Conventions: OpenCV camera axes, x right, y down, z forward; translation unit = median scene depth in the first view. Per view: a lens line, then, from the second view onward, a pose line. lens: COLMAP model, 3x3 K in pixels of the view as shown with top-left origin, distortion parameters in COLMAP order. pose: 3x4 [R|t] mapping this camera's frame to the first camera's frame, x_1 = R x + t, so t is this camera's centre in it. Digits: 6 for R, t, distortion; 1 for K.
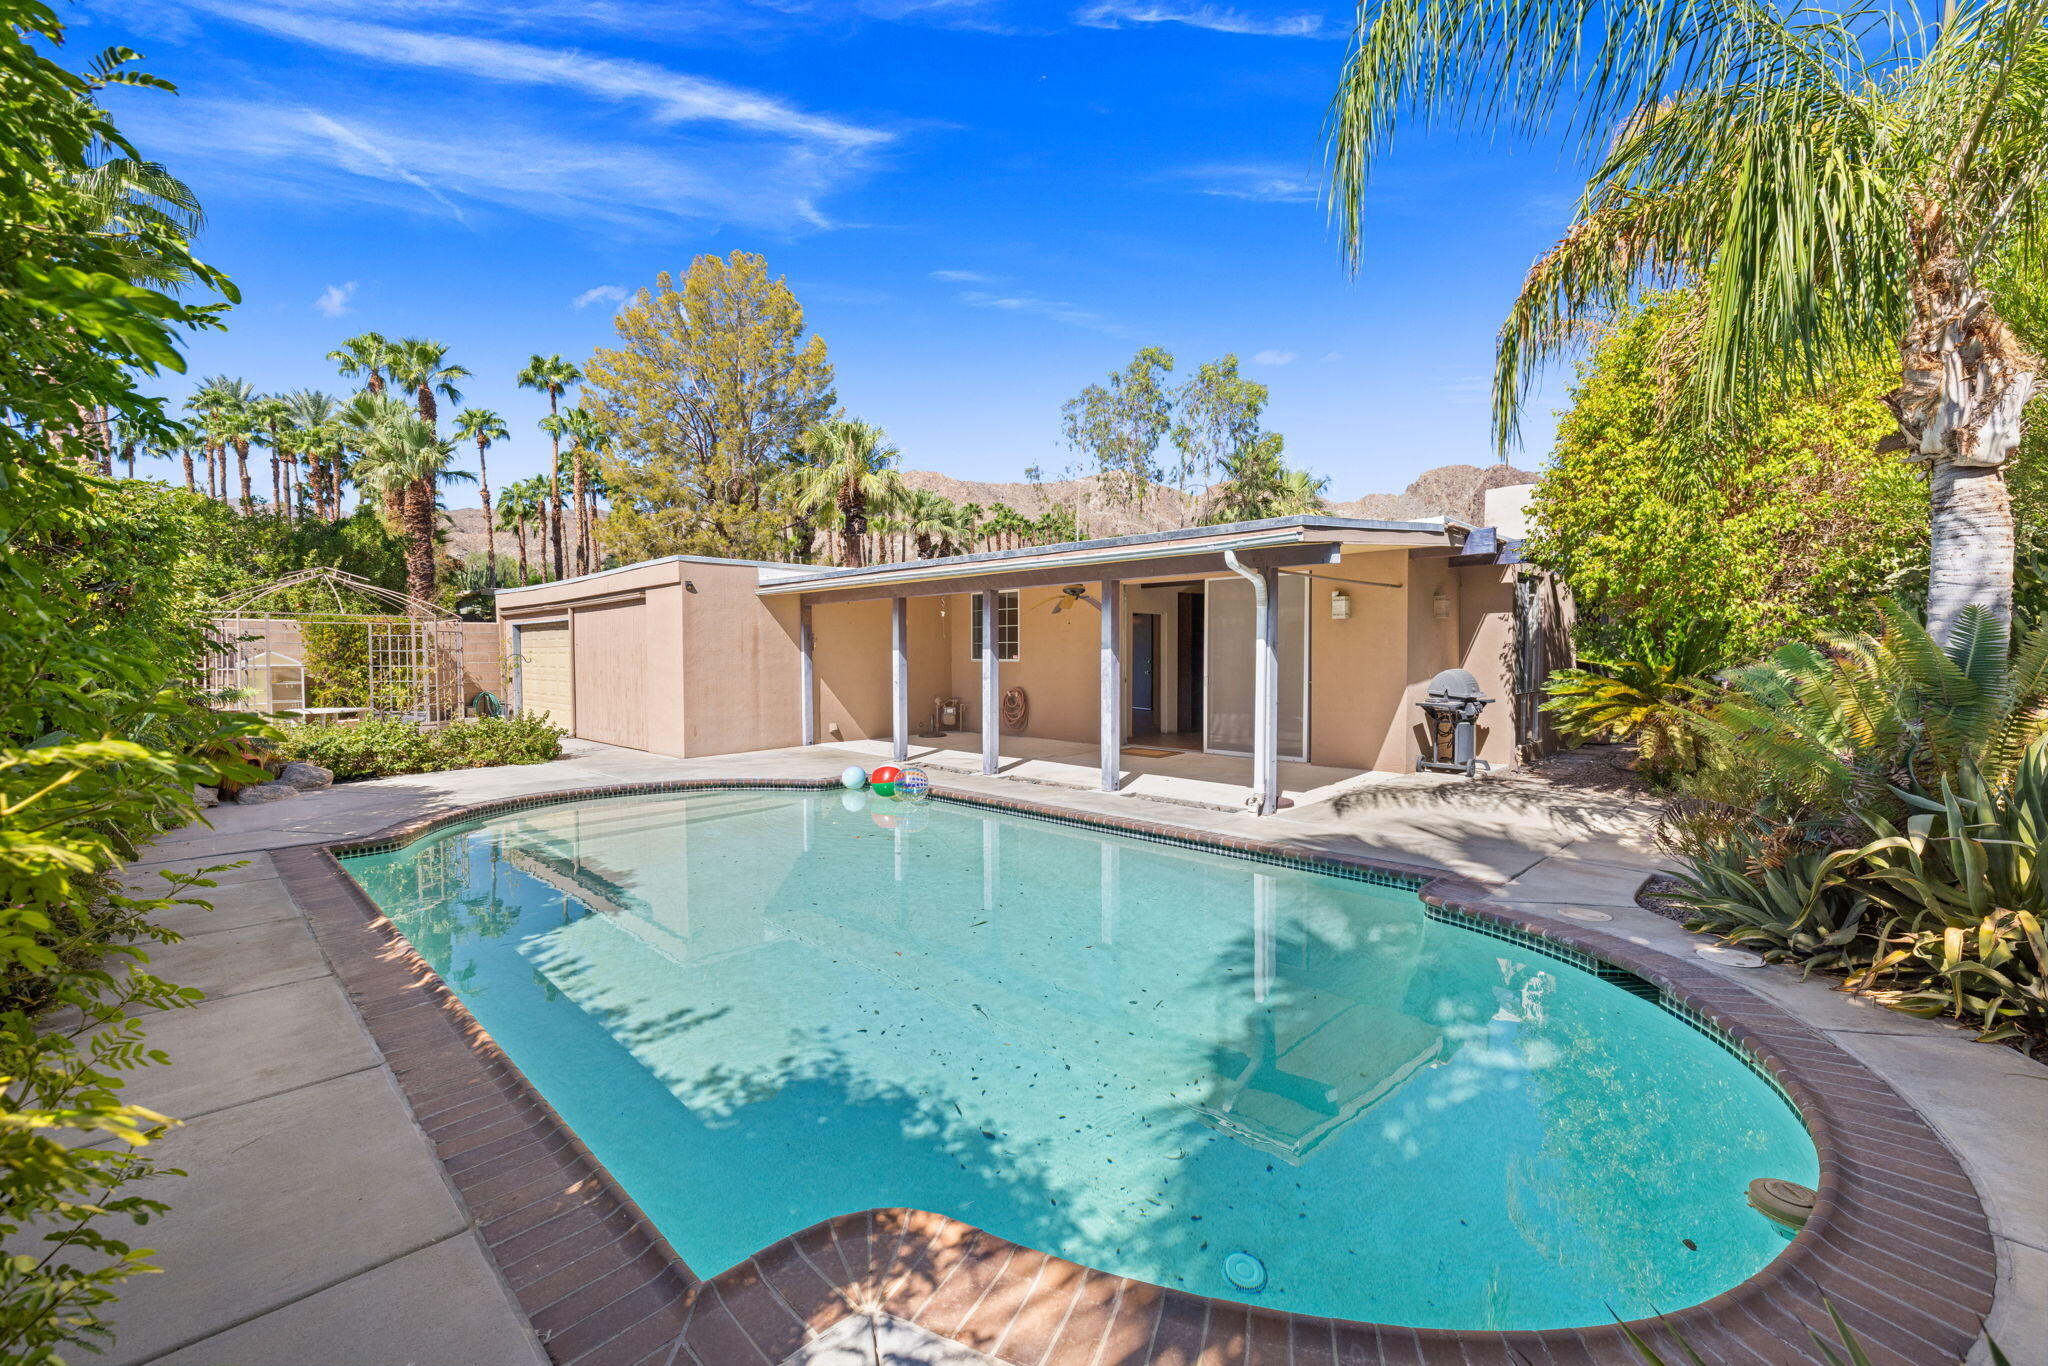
lens RADIAL K [[870.1, 0, 1026.7], [0, 870.1, 682.9], [0, 0, 1]] dist [-0.000826, 0.000141]
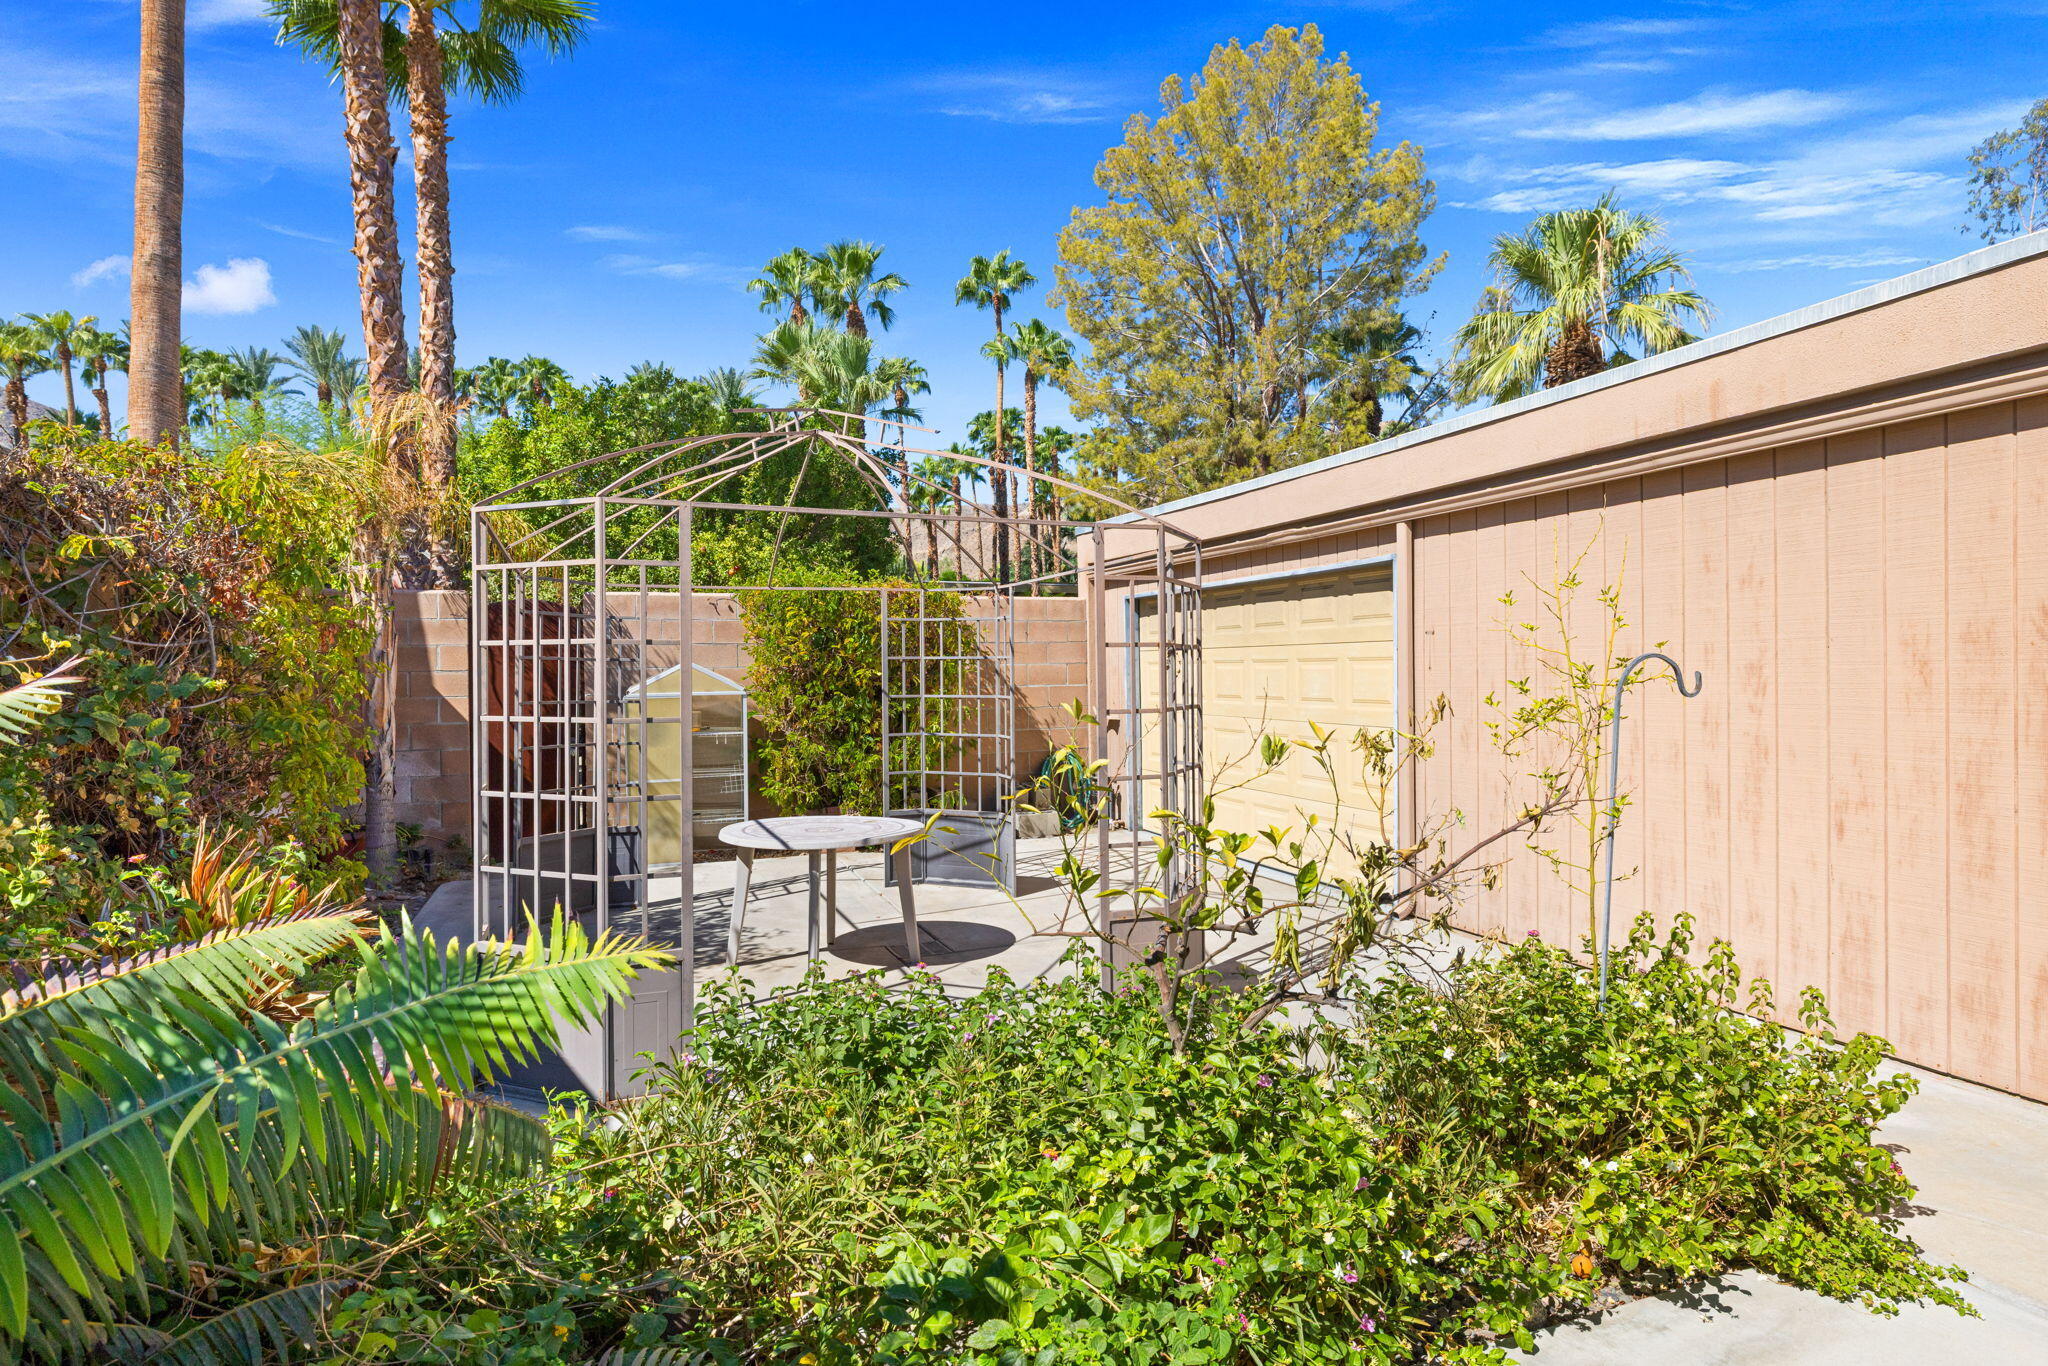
lens RADIAL K [[914.9, 0, 920.7], [0, 914.9, 670.3], [0, 0, 1]] dist [0.000836, 0.000063]
pose [[0.896011, -0.005186, -0.444001, -0.534263], [-0.010166, 0.999430, -0.032188, -0.017259], [0.443915, 0.033355, 0.895448, 0.609634]]
